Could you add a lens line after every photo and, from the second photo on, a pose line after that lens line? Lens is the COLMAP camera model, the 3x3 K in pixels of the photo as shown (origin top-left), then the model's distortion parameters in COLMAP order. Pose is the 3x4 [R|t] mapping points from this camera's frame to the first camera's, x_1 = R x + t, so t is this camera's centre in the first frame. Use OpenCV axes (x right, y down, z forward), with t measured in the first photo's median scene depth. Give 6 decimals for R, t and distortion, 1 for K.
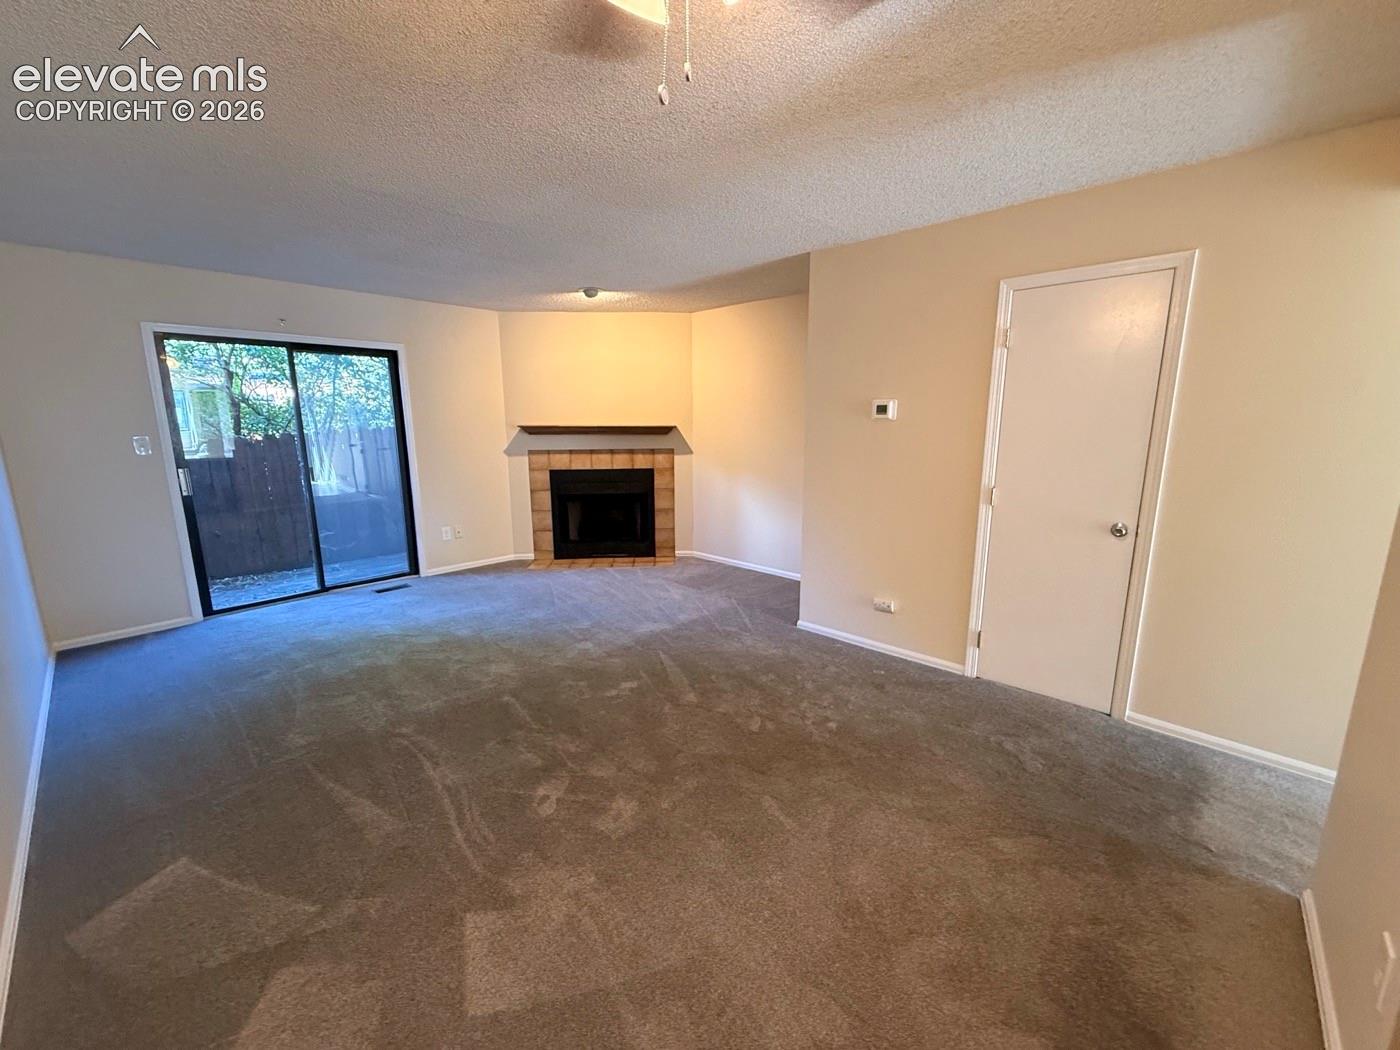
lens RADIAL K [[561.6, 0, 692.4], [0, 561.6, 522.1], [0, 0, 1]] dist [0.002549, 0.000801]
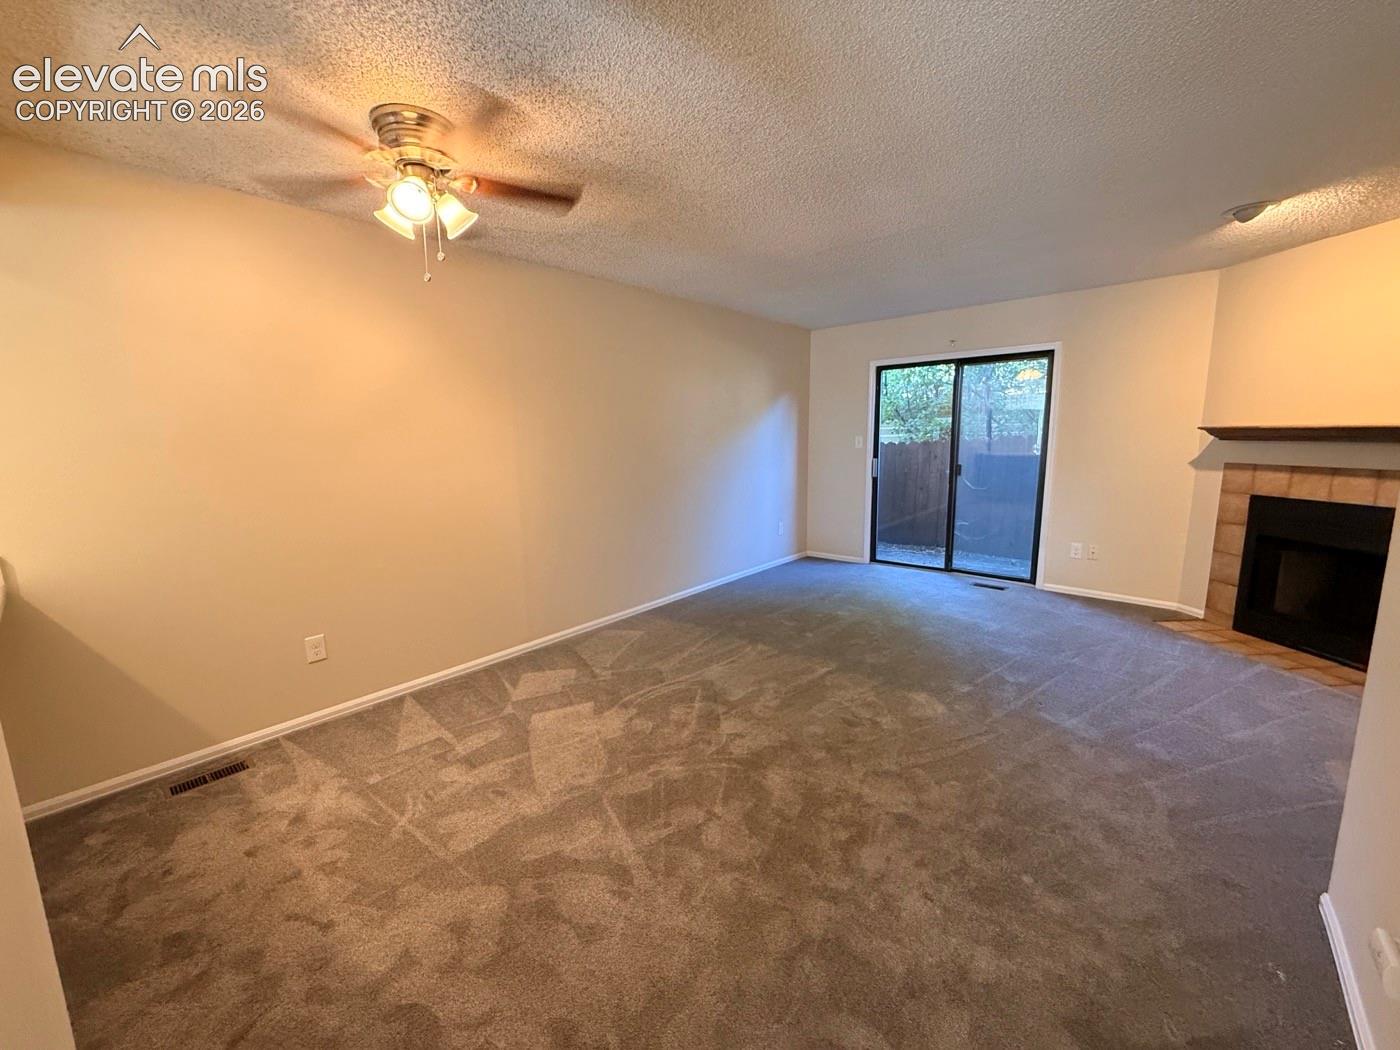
lens RADIAL K [[561.6, 0, 695.4], [0, 561.6, 522.9], [0, 0, 1]] dist [0.002549, 0.000801]
pose [[0.042303, 0.161169, -0.986020, 0.371383], [-0.166203, 0.974287, 0.152121, -0.052859], [0.985184, 0.157444, 0.068002, 0.322688]]
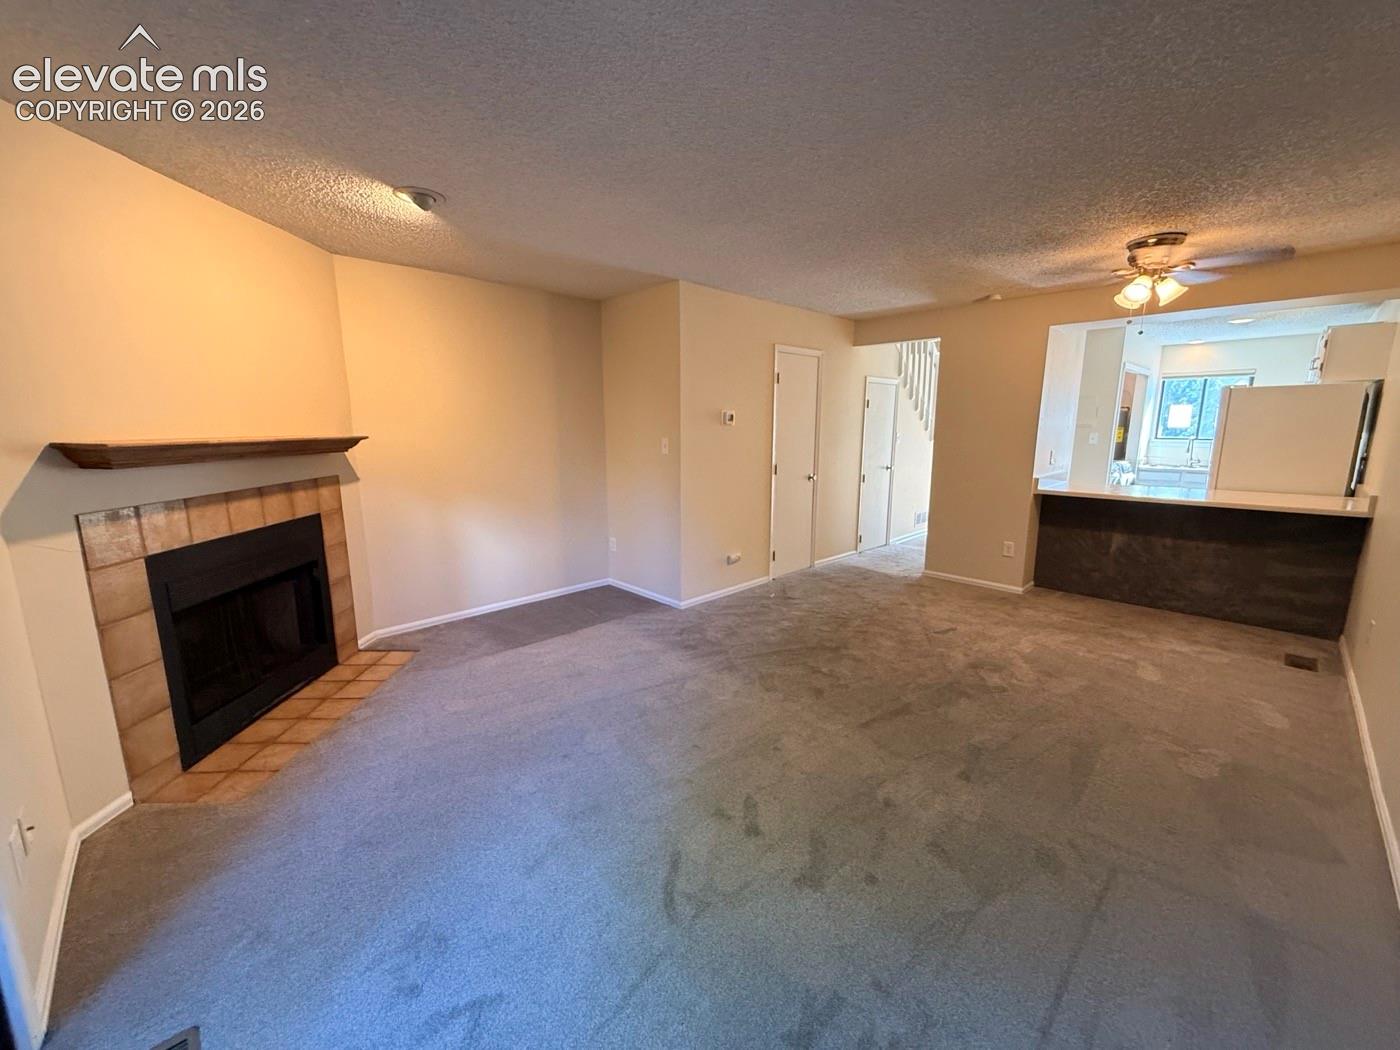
lens RADIAL K [[561.6, 0, 696.7], [0, 561.6, 524.5], [0, 0, 1]] dist [0.002549, 0.000801]
pose [[0.041202, -0.174018, 0.983880, -0.617424], [0.183964, 0.969203, 0.163718, -0.108137], [-0.982069, 0.174253, 0.071946, 0.593667]]
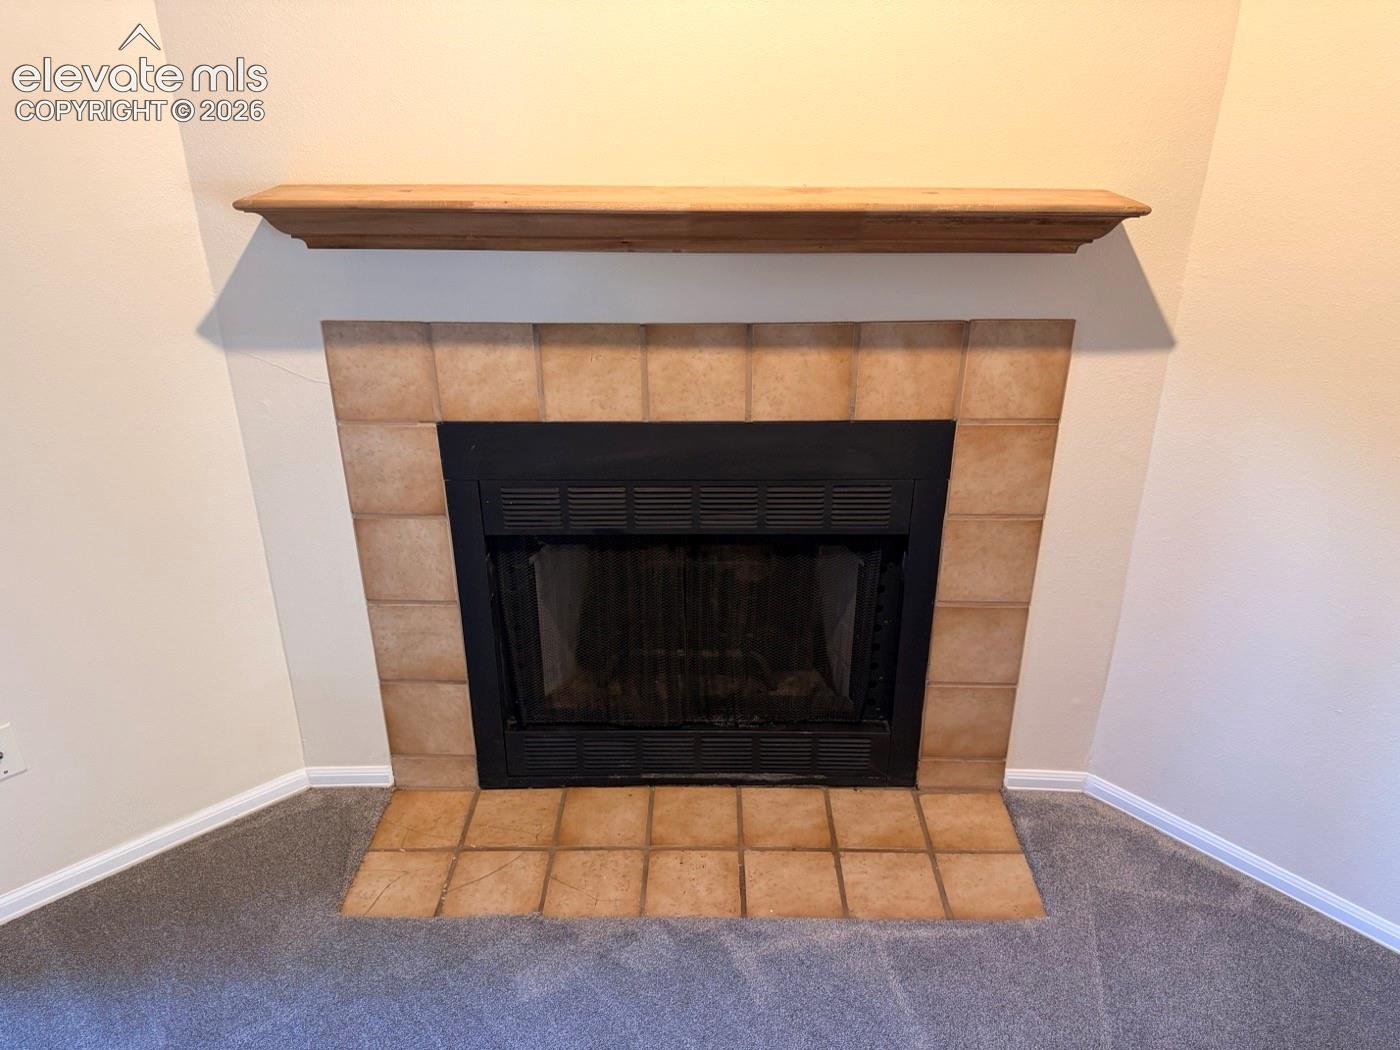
lens RADIAL K [[966.0, 0, 693.5], [0, 966.0, 517.6], [0, 0, 1]] dist [0.048719, -0.002512]
pose [[0.998273, 0.026223, -0.052560, -0.143323], [-0.013458, 0.973120, 0.229905, -0.140815], [0.057176, -0.228801, 0.971793, 0.658096]]
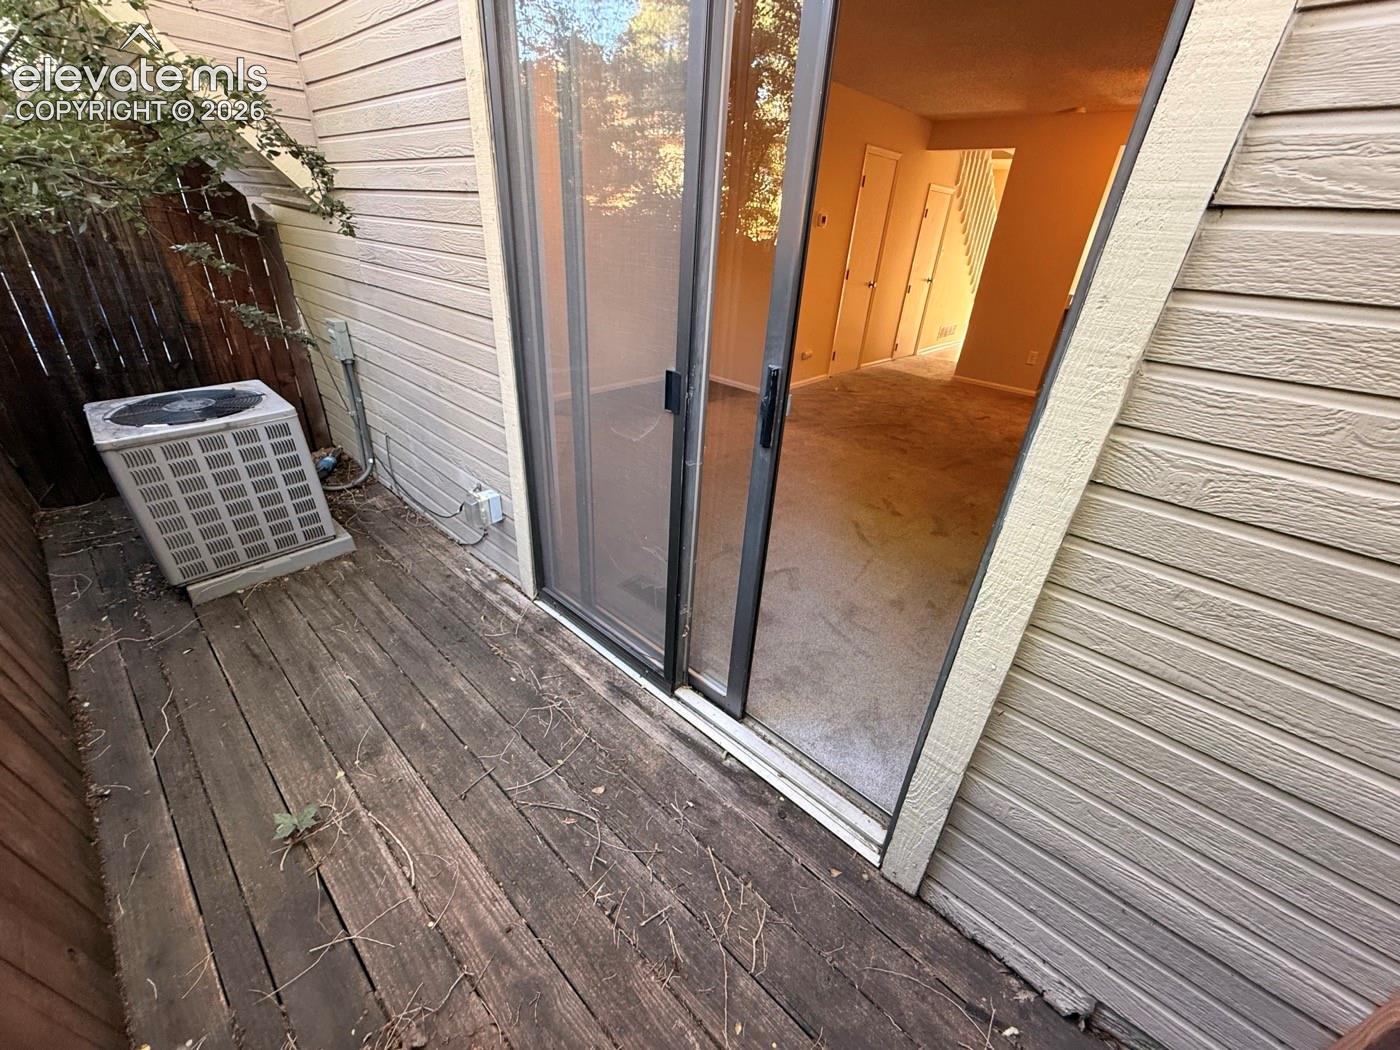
lens RADIAL K [[561.6, 0, 700.8], [0, 561.6, 524.6], [0, 0, 1]] dist [0.002549, 0.000801]
pose [[-0.022124, -0.467815, 0.883550, -0.795680], [0.127341, 0.875249, 0.466608, -0.132720], [-0.991612, 0.122836, 0.040208, 0.789133]]
